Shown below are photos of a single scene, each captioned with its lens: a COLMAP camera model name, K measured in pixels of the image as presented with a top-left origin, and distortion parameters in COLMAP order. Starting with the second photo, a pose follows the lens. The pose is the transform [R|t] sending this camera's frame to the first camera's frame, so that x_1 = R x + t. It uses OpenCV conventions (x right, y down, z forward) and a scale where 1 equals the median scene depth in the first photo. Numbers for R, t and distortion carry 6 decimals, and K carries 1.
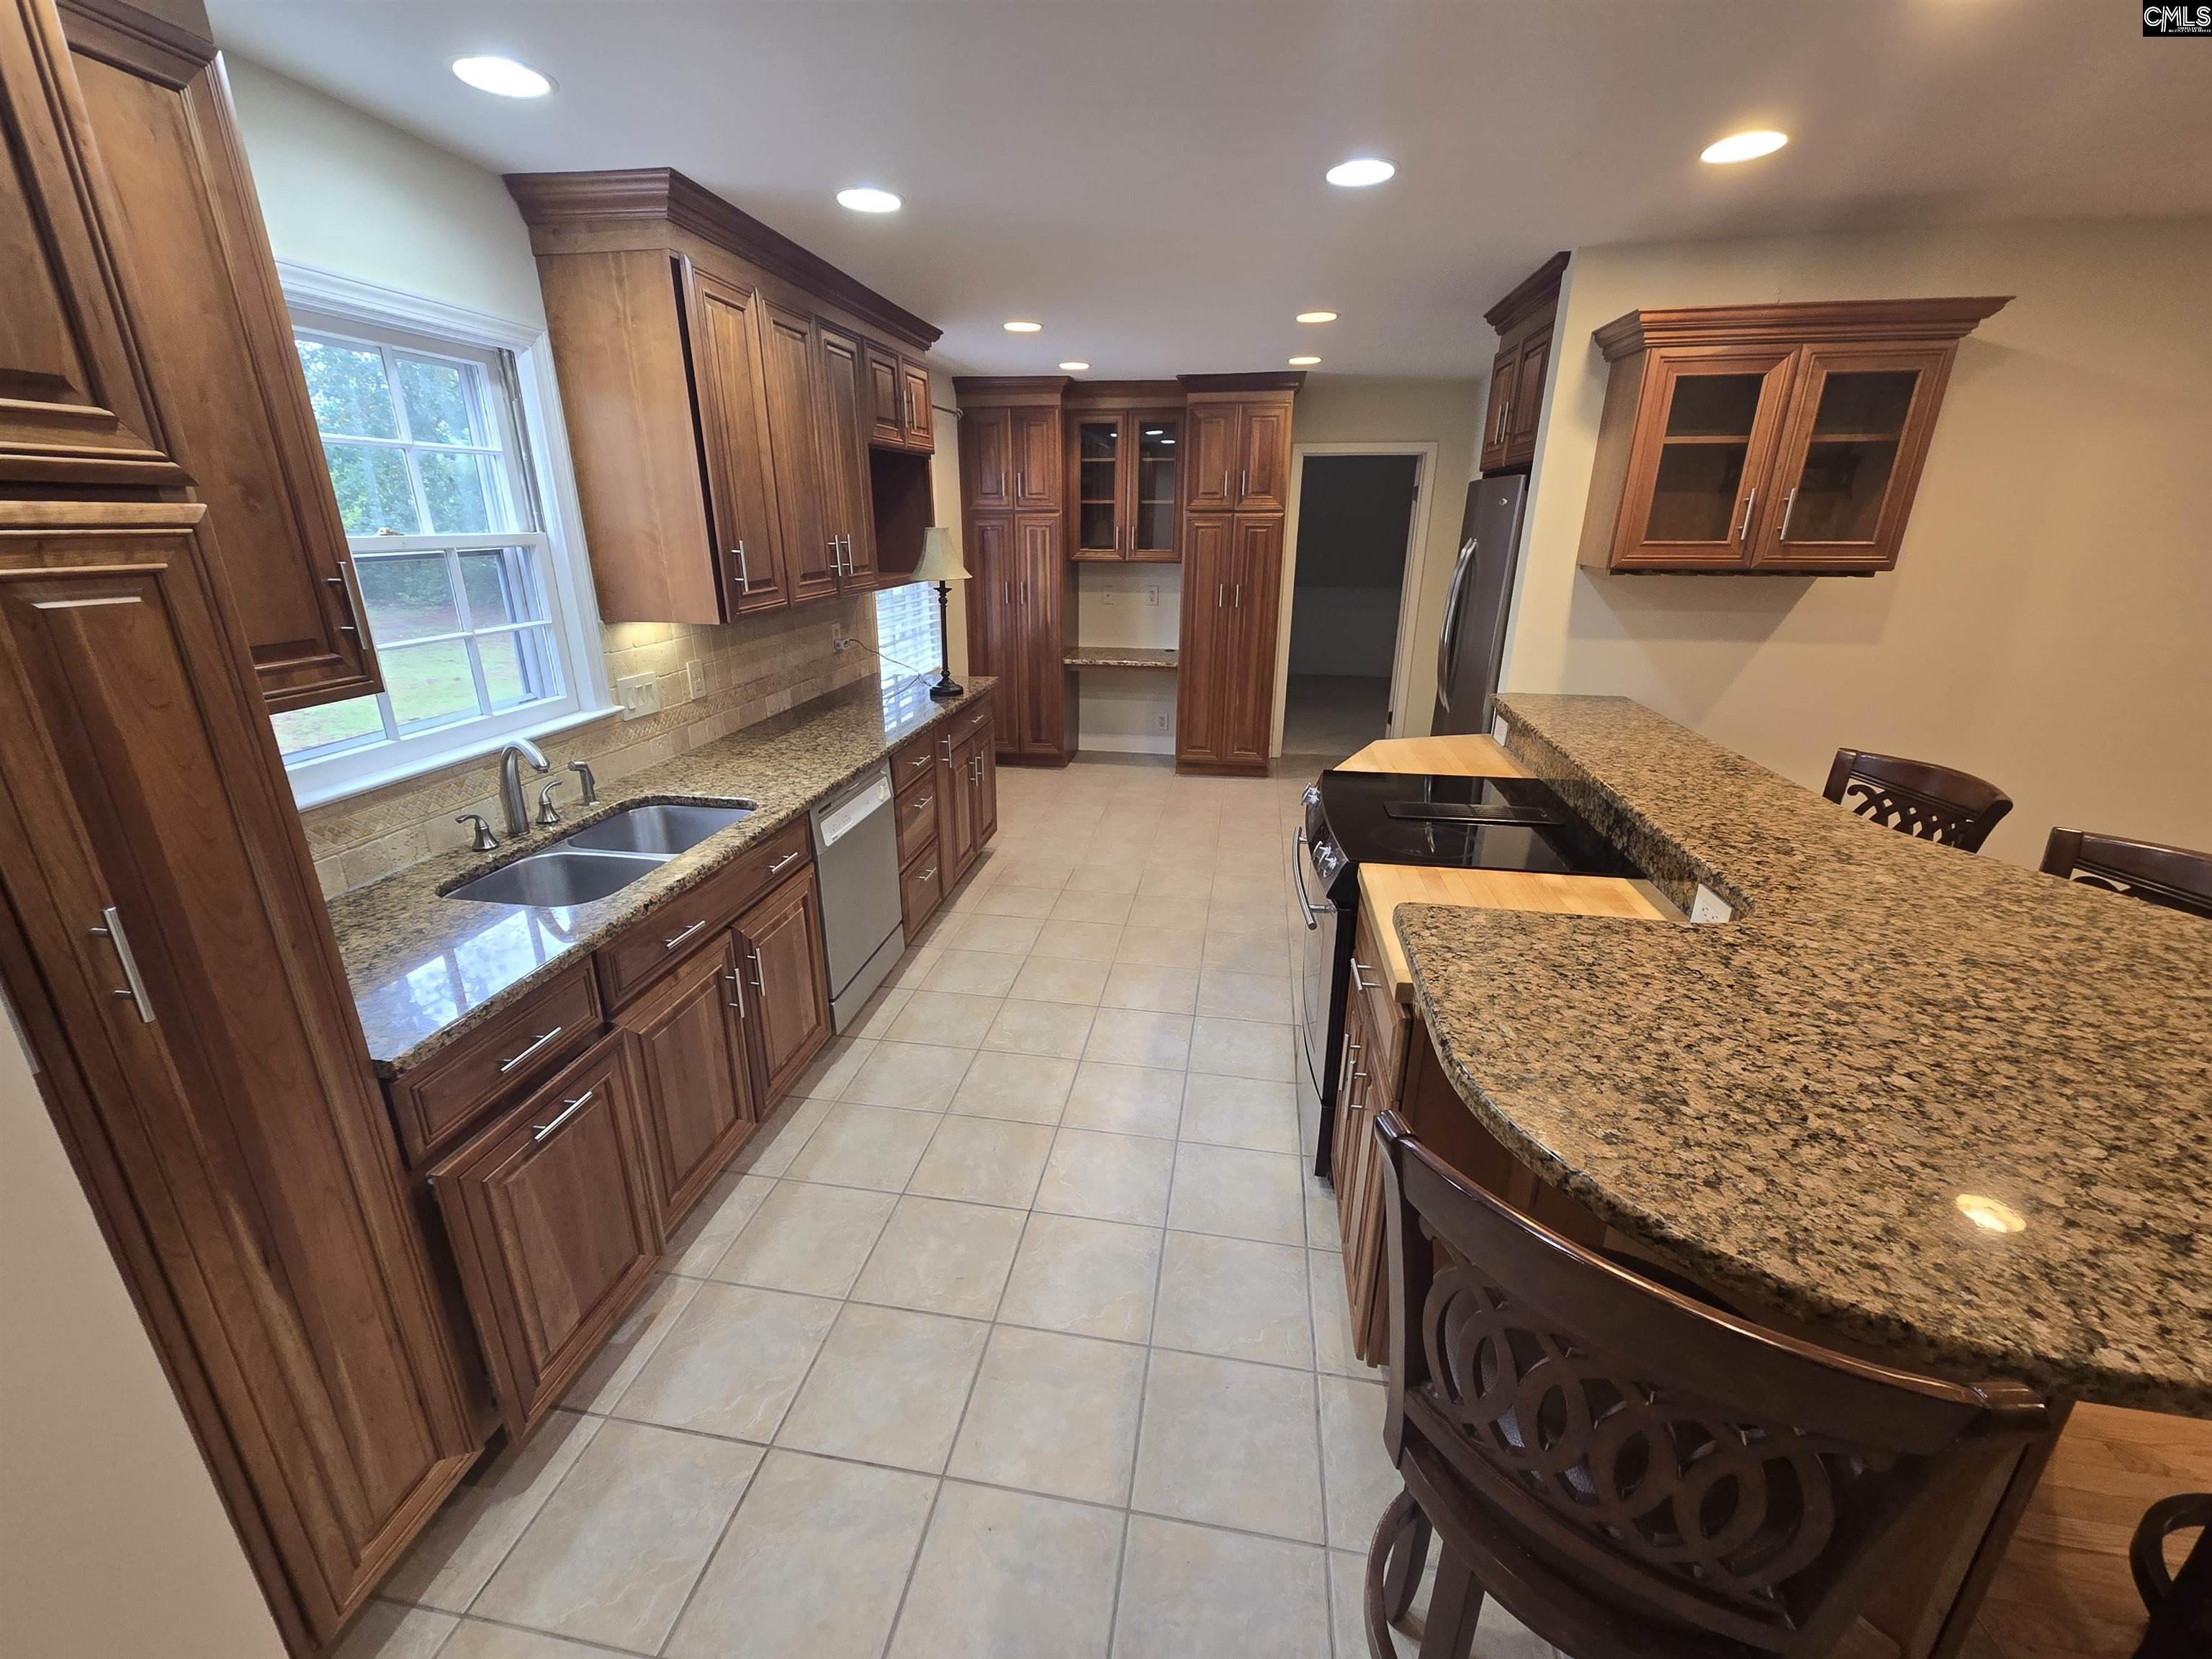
lens RADIAL K [[908.5, 0, 1085.7], [0, 908.5, 834.5], [0, 0, 1]] dist [-0.001071, 0.000035]
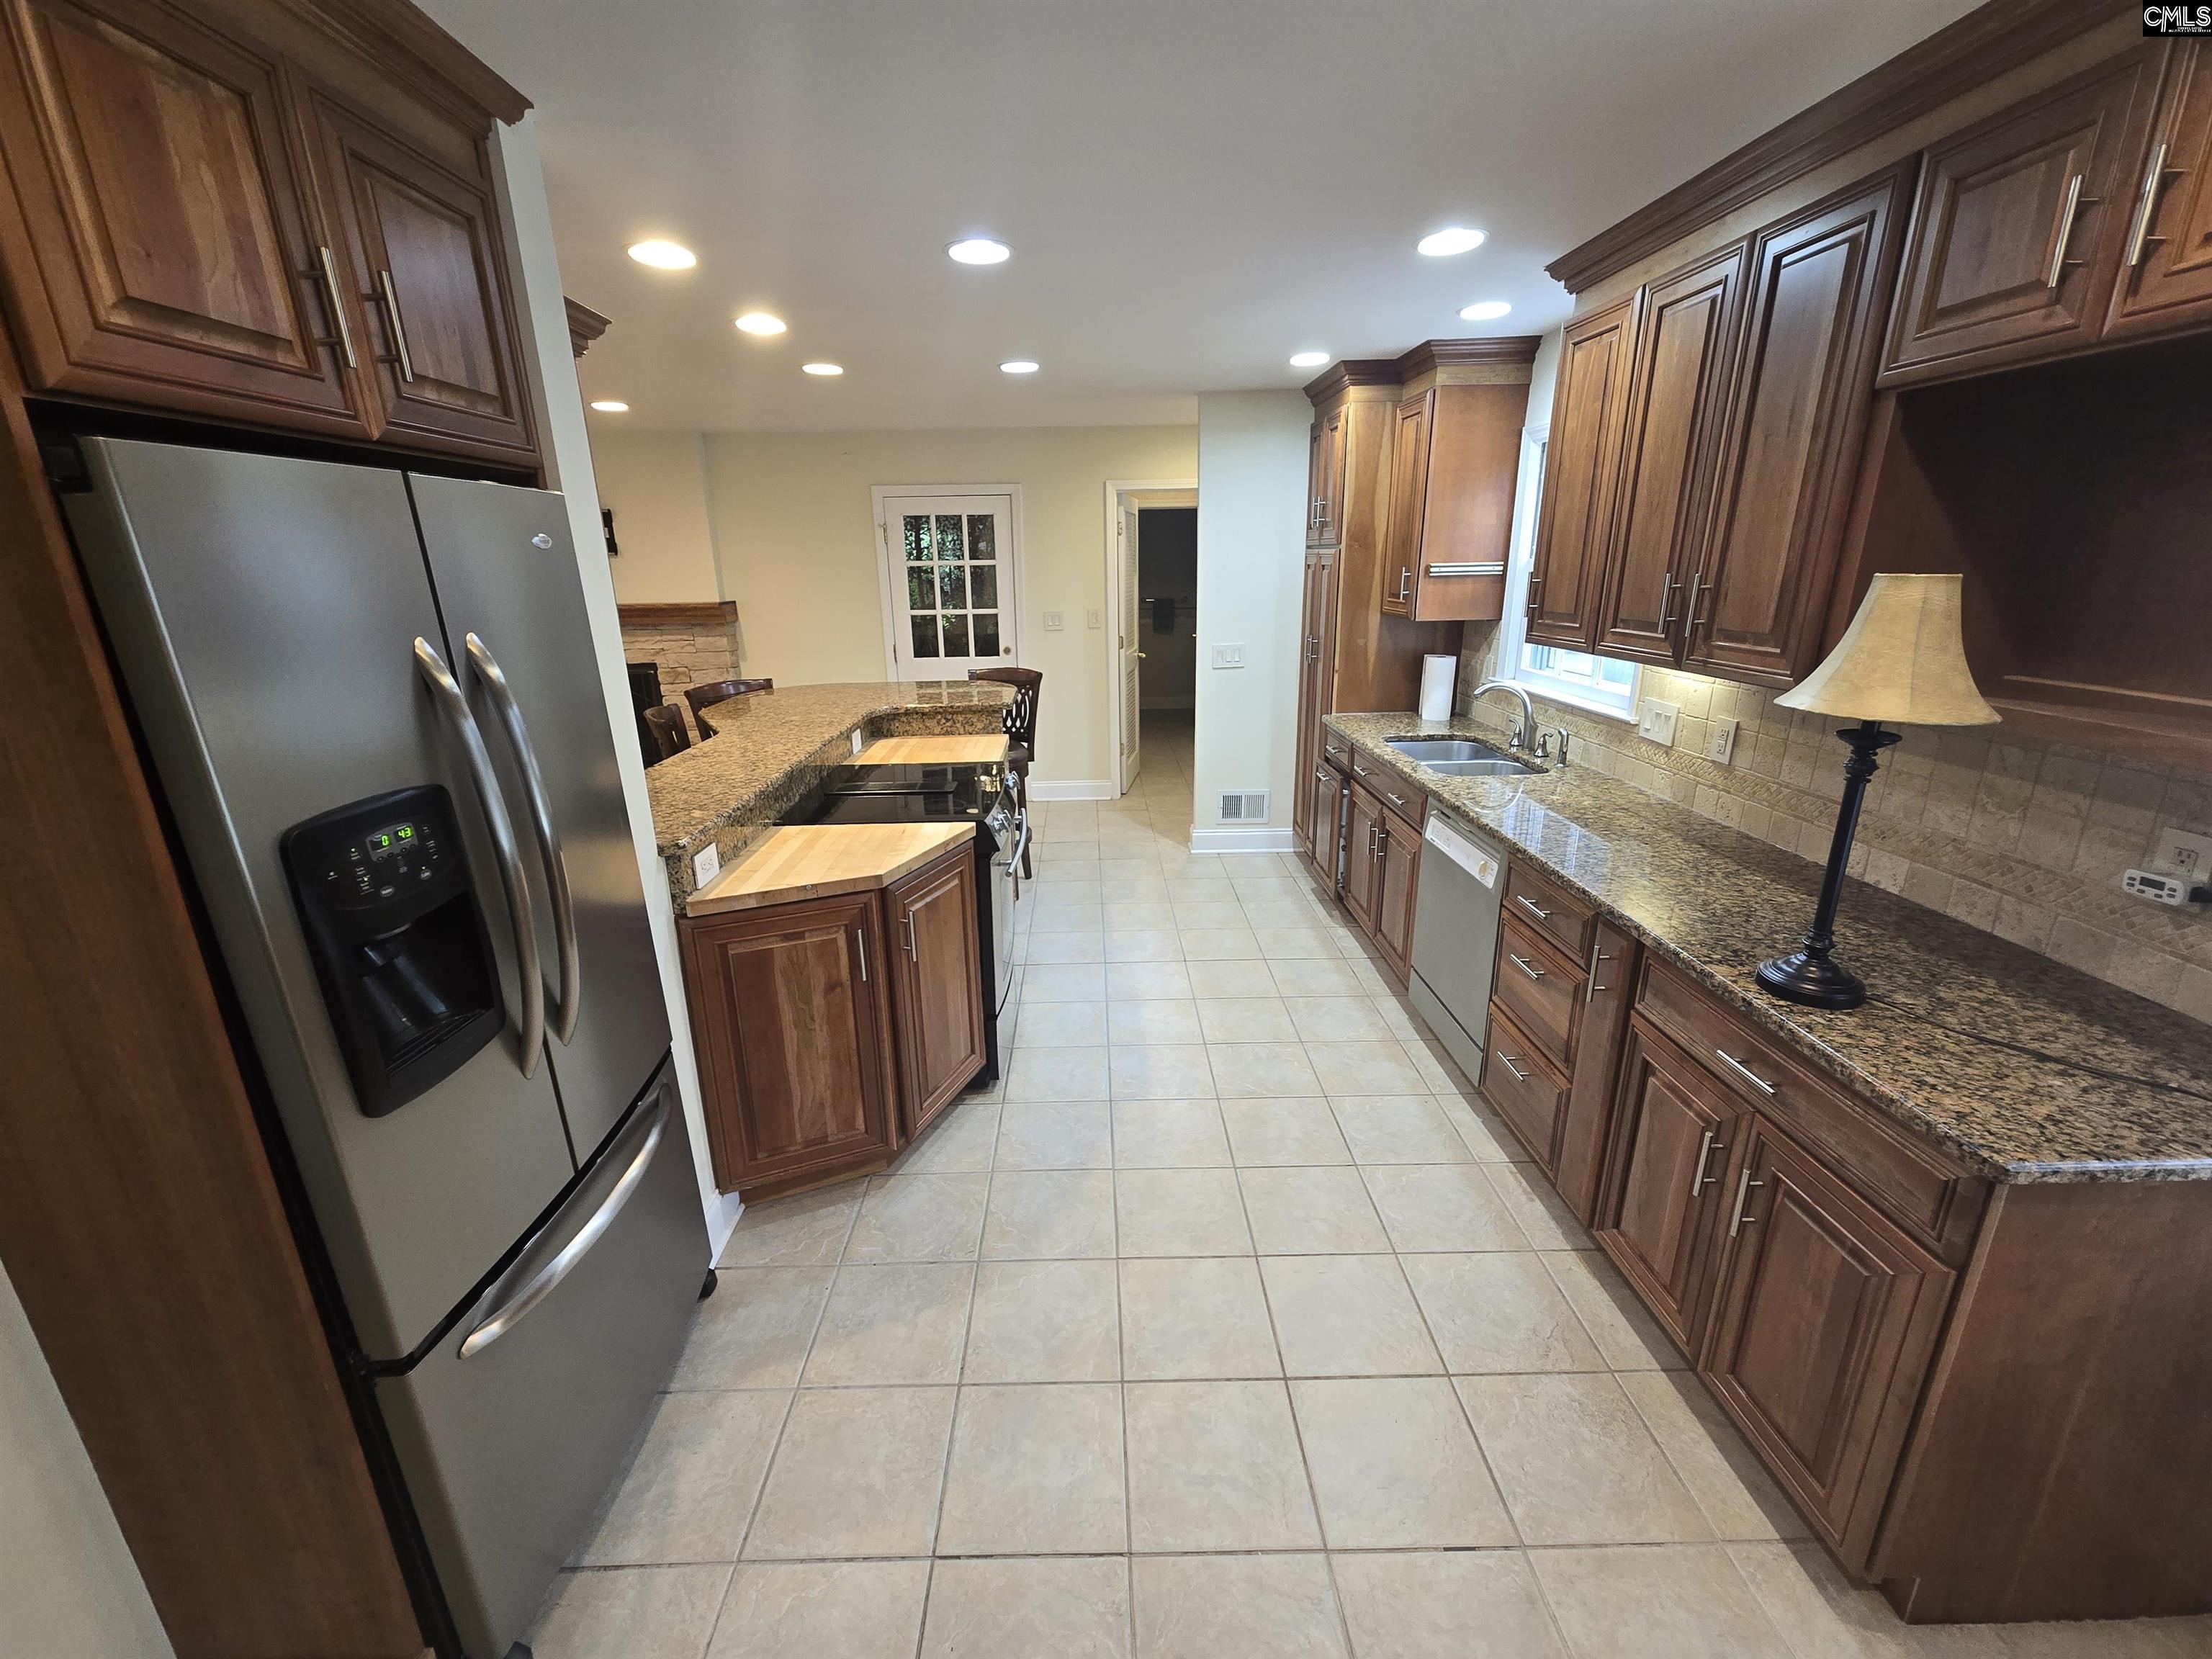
lens RADIAL K [[907.3, 0, 1092.0], [0, 907.3, 833.8], [0, 0, 1]] dist [0.000181, -0.000137]
pose [[-0.982496, 0.071694, -0.171937, 0.258099], [-0.043875, 0.807953, 0.587611, -0.512032], [0.181045, 0.584869, -0.790665, 1.457228]]
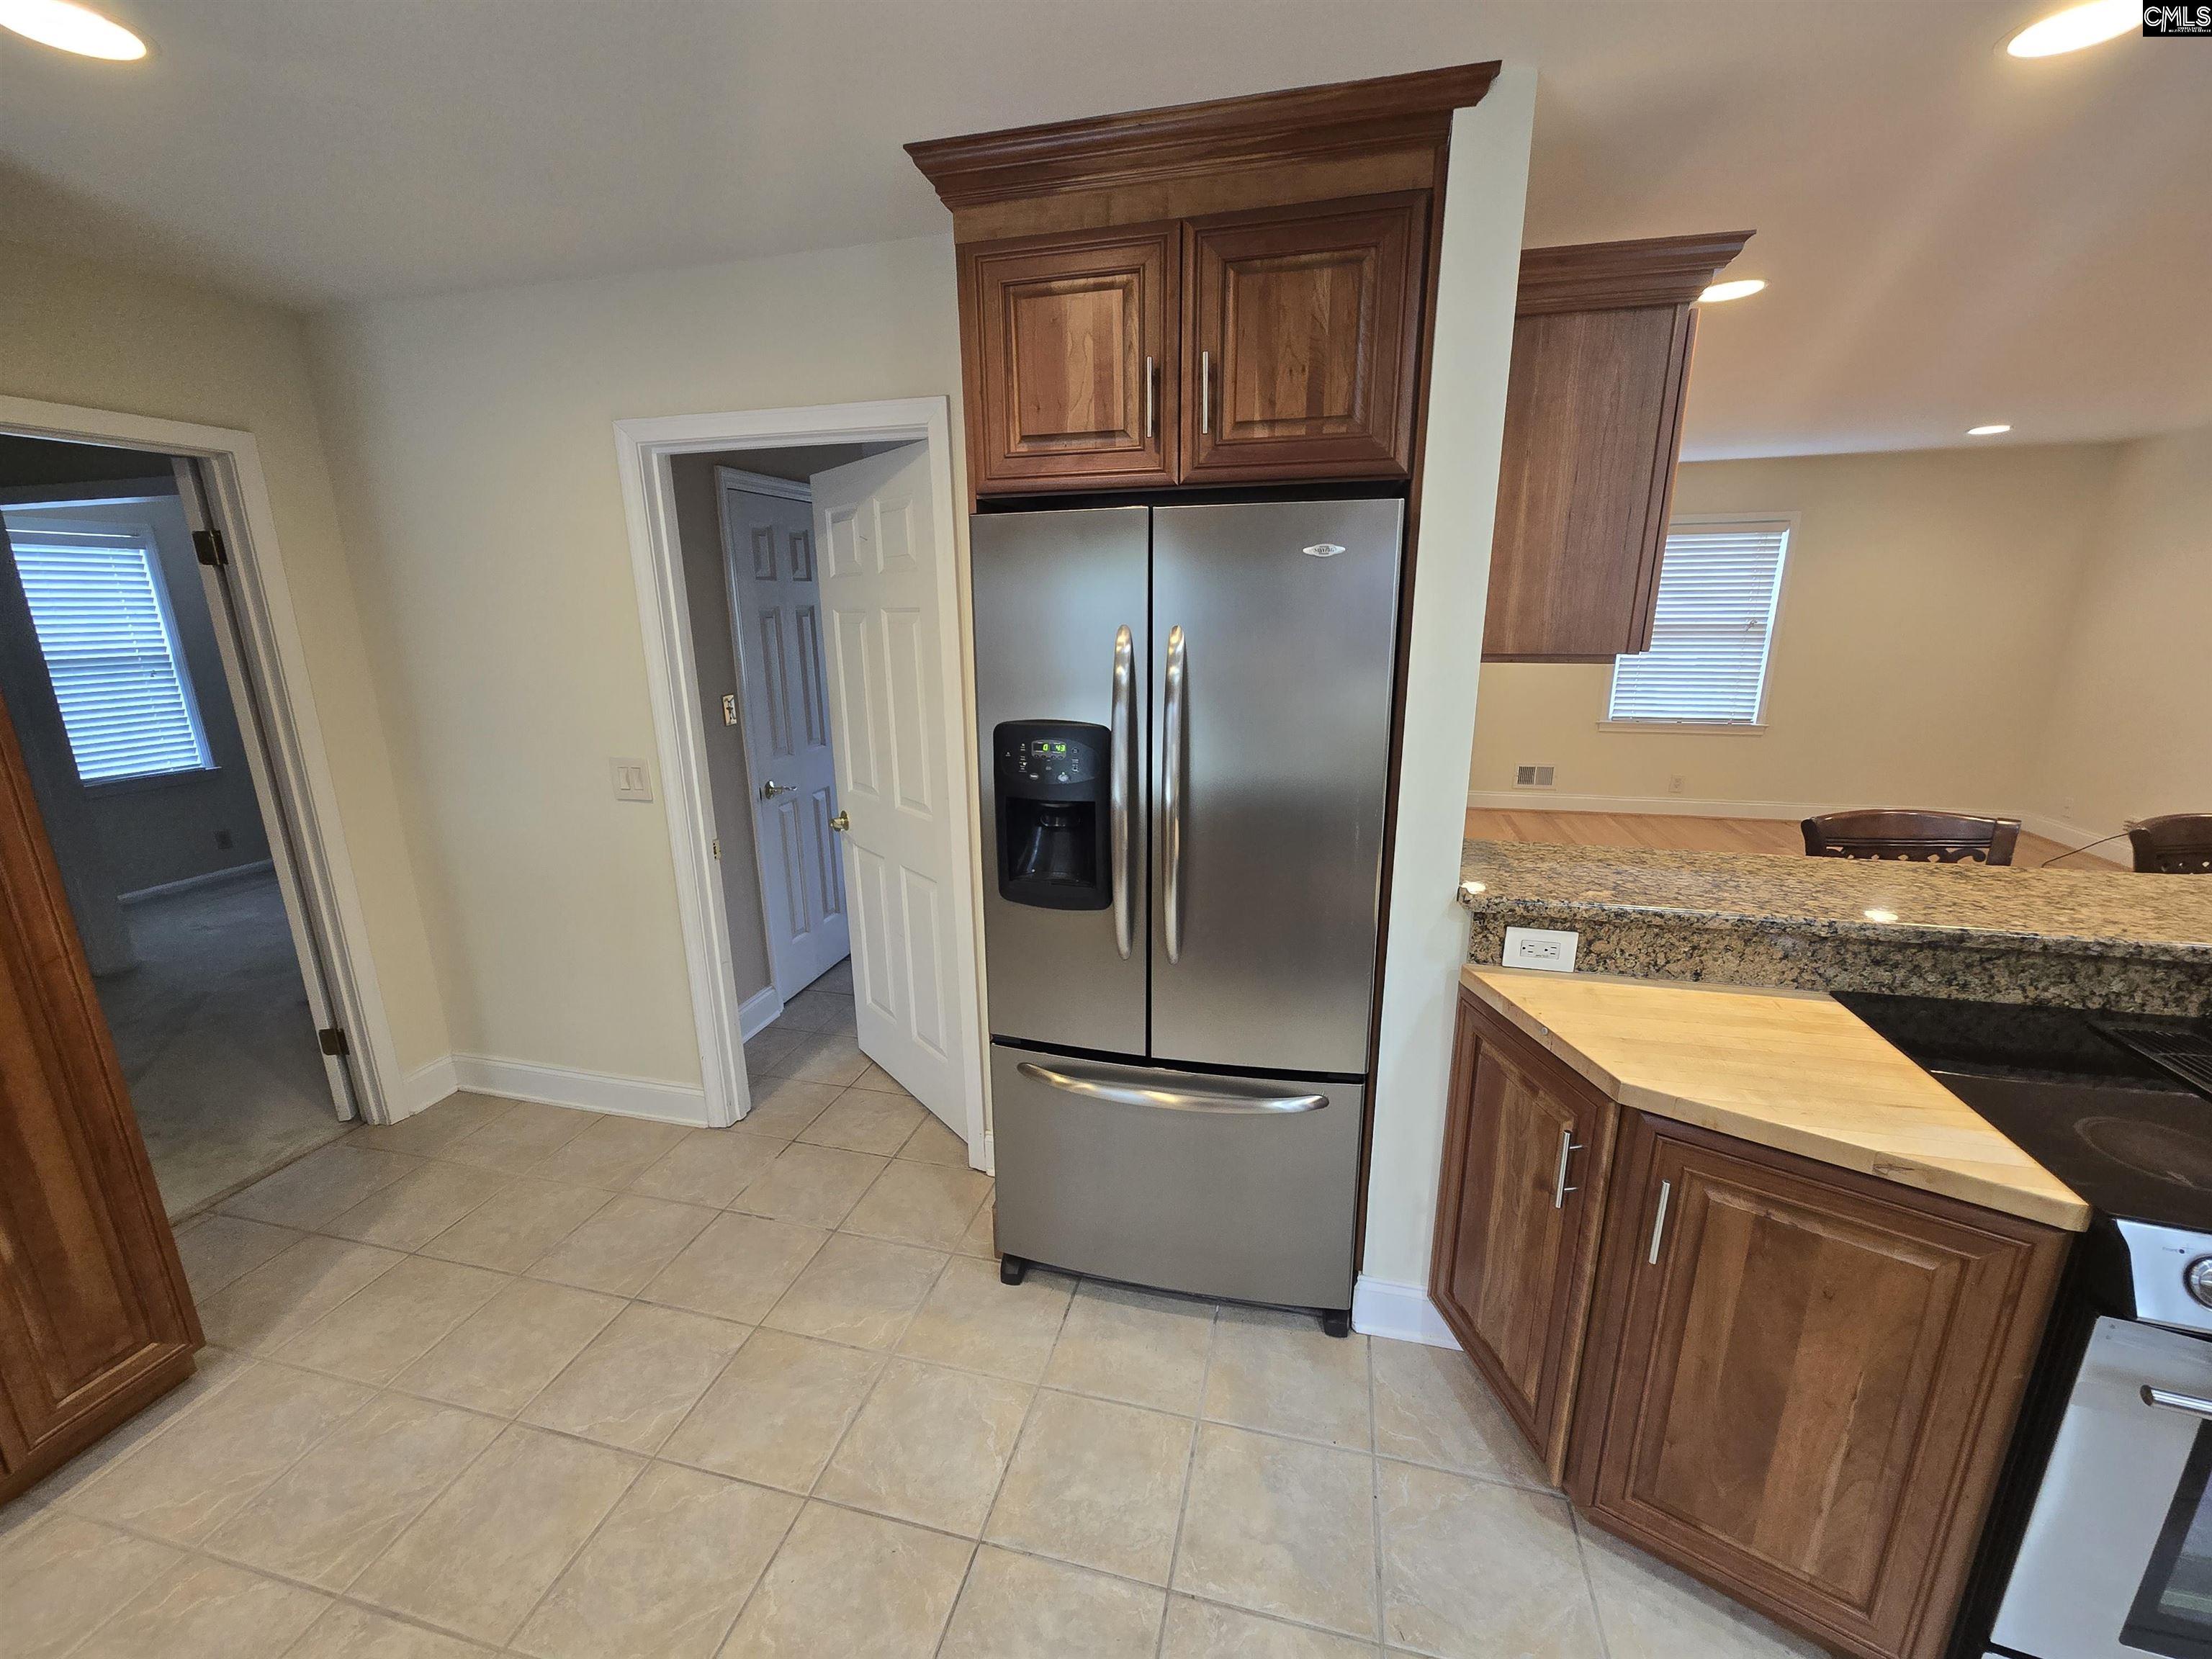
lens RADIAL K [[907.8, 0, 1093.0], [0, 907.8, 833.9], [0, 0, 1]] dist [-0.000449, 0.001110]
pose [[0.076626, -0.254413, 0.964055, -0.073398], [0.344428, 0.914129, 0.213861, -0.357564], [-0.935680, 0.315660, 0.157673, 1.046370]]
